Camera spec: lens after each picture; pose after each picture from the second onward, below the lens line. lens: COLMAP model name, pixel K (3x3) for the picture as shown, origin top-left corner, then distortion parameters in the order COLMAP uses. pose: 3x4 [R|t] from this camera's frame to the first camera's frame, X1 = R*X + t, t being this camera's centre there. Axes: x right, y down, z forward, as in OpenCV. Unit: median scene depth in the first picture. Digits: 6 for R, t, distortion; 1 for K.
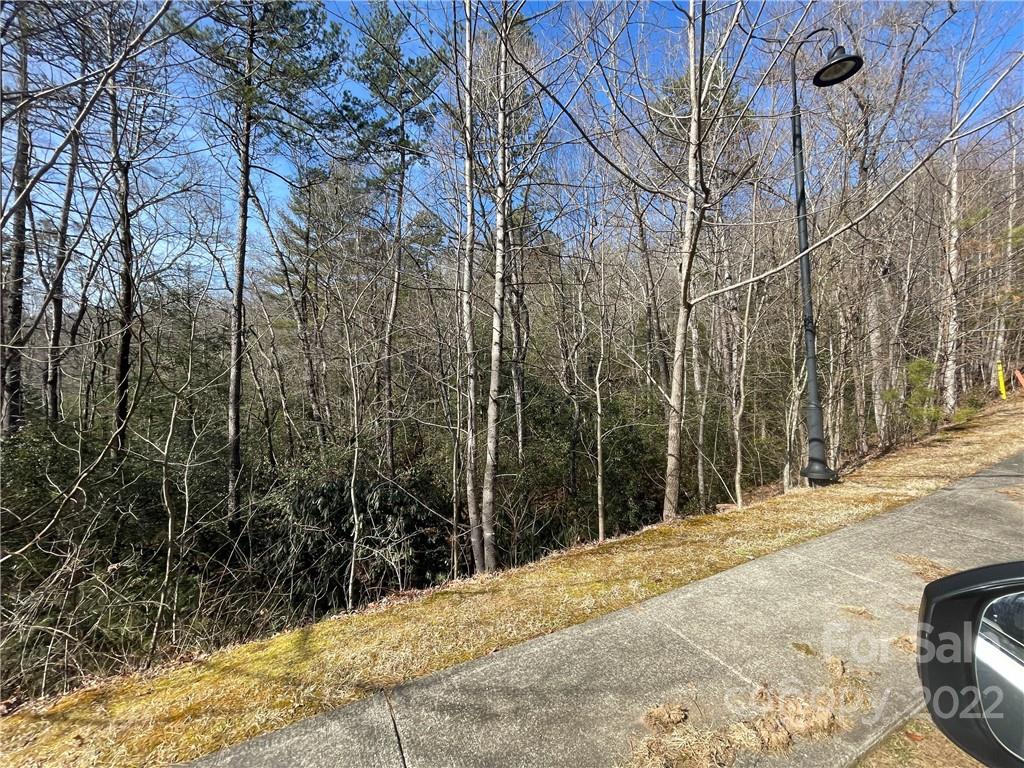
lens RADIAL K [[410.0, 0, 511.6], [0, 410.0, 380.5], [0, 0, 1]] dist [0.001974, -0.000021]
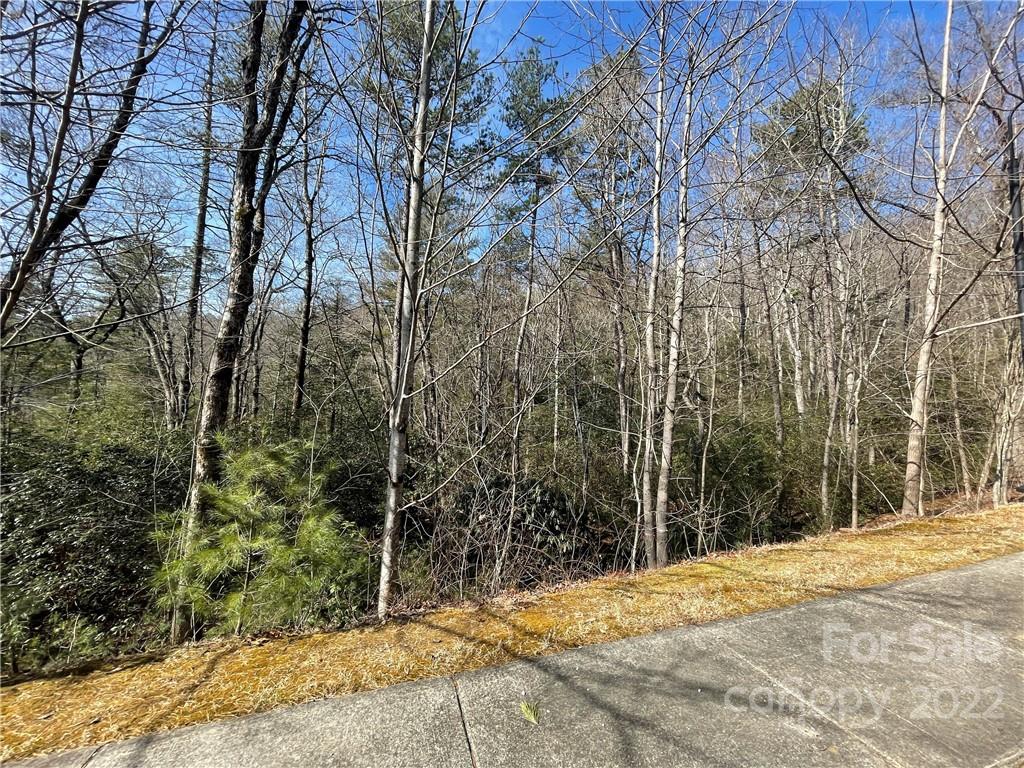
lens RADIAL K [[412.6, 0, 512.0], [0, 412.6, 384.0], [0, 0, 1]] dist [-0.000998, -0.000440]
pose [[0.993231, 0.037580, -0.109905, -0.352039], [-0.040184, 0.998959, -0.021574, 0.017039], [0.108980, 0.025844, 0.993708, -0.168505]]
